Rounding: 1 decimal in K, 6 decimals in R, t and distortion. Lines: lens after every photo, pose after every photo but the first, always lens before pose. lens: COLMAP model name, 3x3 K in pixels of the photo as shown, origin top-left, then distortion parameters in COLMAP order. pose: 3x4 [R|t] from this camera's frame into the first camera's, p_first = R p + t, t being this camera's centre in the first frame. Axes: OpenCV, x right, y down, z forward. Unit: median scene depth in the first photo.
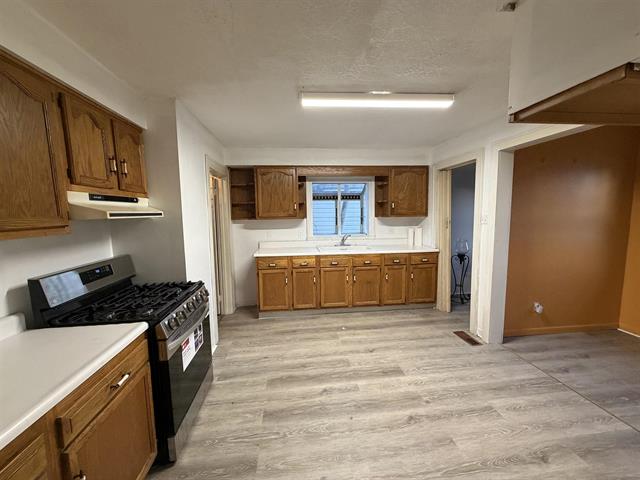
lens RADIAL K [[254.1, 0, 319.4], [0, 254.1, 241.0], [0, 0, 1]] dist [-0.001908, 0.000466]
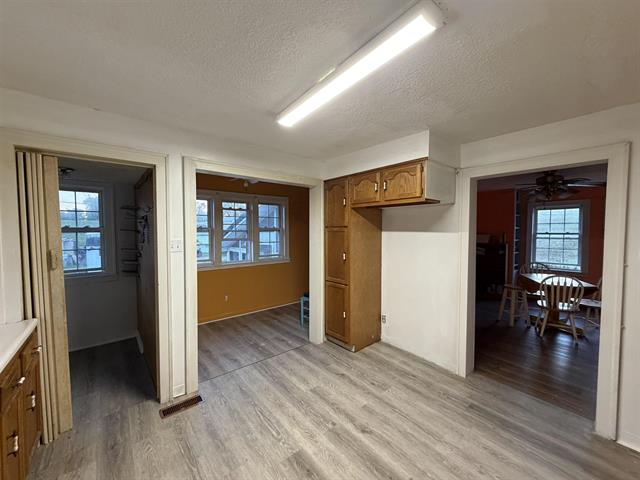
lens RADIAL K [[254.1, 0, 317.6], [0, 254.1, 240.6], [0, 0, 1]] dist [-0.001908, 0.000466]
pose [[-0.547604, -0.018427, 0.836534, -0.214954], [0.101134, 0.990970, 0.088032, -0.105543], [-0.830603, 0.132809, -0.540796, 0.879543]]
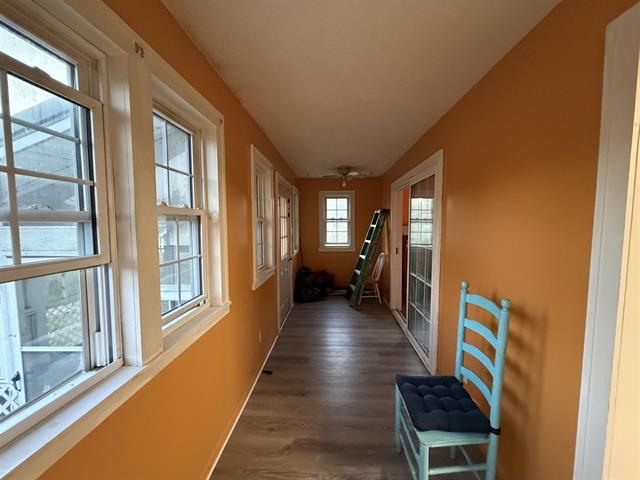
lens RADIAL K [[254.1, 0, 322.7], [0, 254.1, 243.6], [0, 0, 1]] dist [-0.001908, 0.000466]
pose [[-0.987545, -0.001998, 0.157327, 0.897290], [0.025100, 0.985114, 0.170059, -0.075670], [-0.155324, 0.171890, -0.972794, 0.670497]]
